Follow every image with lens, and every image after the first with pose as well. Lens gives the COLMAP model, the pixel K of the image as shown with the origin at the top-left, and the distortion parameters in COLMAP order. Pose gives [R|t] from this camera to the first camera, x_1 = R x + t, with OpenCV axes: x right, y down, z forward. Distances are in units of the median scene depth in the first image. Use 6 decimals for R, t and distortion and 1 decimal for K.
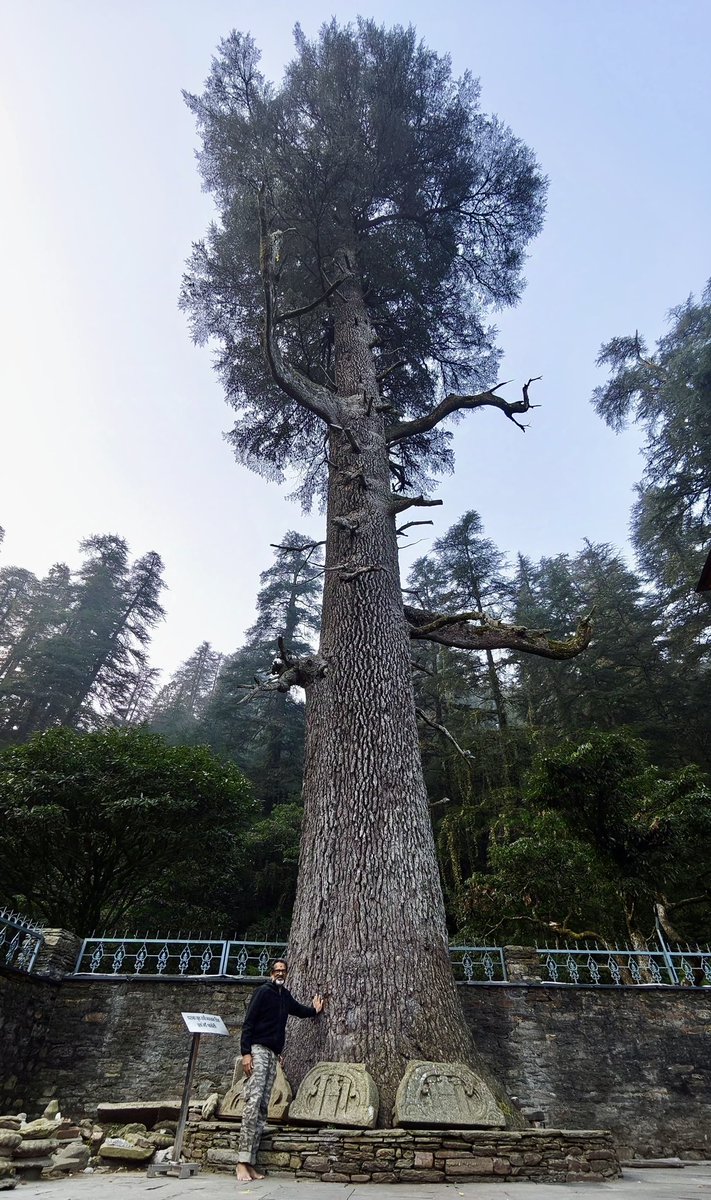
lens RADIAL K [[614.8, 0, 353.3], [0, 614.8, 599.8], [0, 0, 1]] dist [-0.003181, -0.000741]
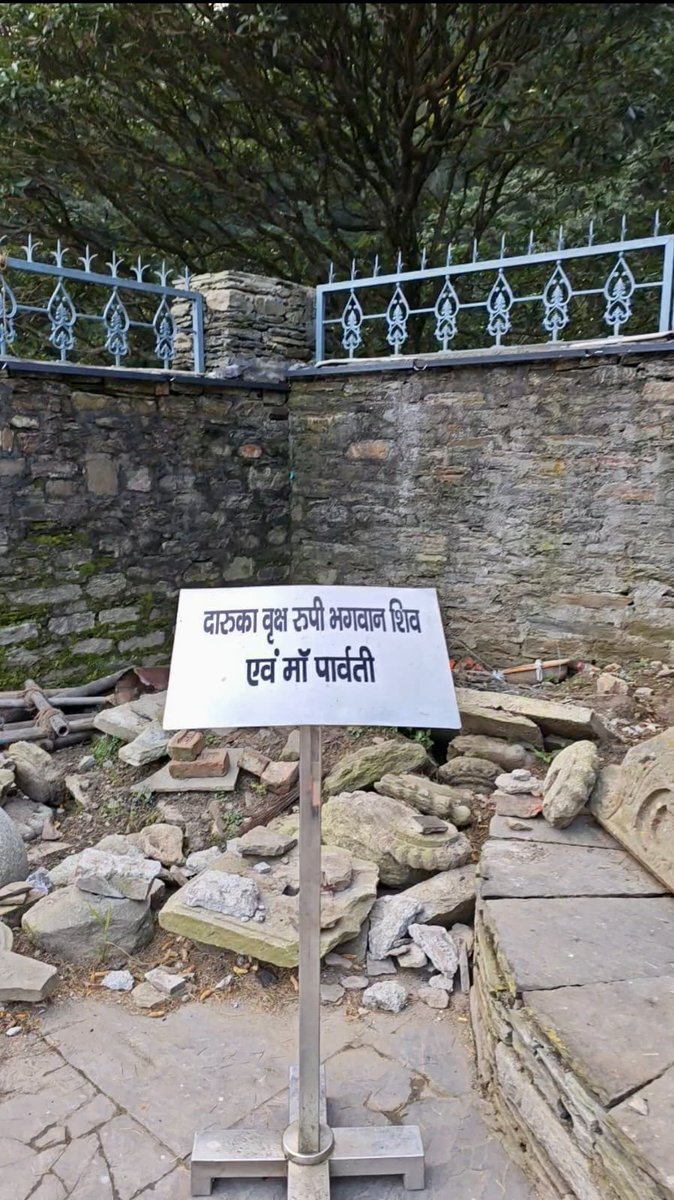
lens RADIAL K [[872.3, 0, 336.4], [0, 872.3, 600.6], [0, 0, 1]] dist [-0.004389, -0.003039]
pose [[0.798130, 0.086746, -0.596208, -0.069148], [0.390220, 0.679541, 0.621250, 0.366569], [0.459039, -0.728491, 0.508512, 0.604851]]
